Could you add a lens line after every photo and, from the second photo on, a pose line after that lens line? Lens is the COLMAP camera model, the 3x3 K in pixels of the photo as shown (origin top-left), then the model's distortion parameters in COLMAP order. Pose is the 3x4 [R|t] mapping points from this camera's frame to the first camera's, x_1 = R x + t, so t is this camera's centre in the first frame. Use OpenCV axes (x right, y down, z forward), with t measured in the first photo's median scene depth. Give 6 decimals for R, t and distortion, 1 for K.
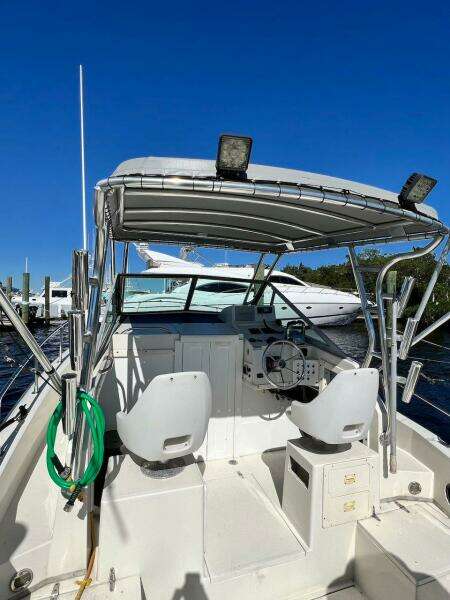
lens RADIAL K [[331.2, 0, 225.0], [0, 331.2, 300.0], [0, 0, 1]] dist [-0.013414, -0.002189]
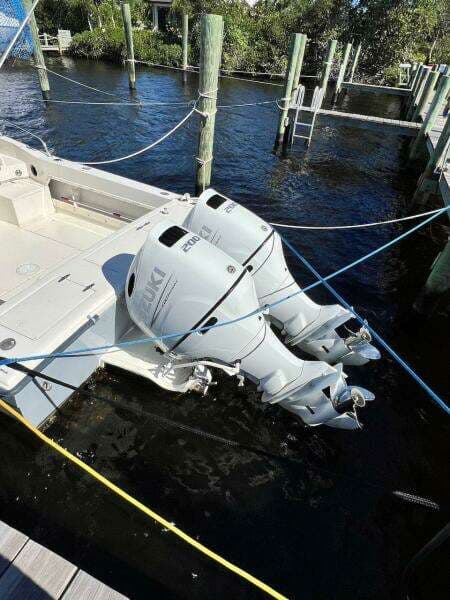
lens RADIAL K [[331.2, 0, 225.0], [0, 331.2, 300.0], [0, 0, 1]] dist [-0.013414, -0.002189]
pose [[0.662382, -0.430445, 0.613162, -0.150582], [-0.062444, 0.783888, 0.617754, -0.136460], [-0.746560, -0.447477, 0.492354, -1.300203]]
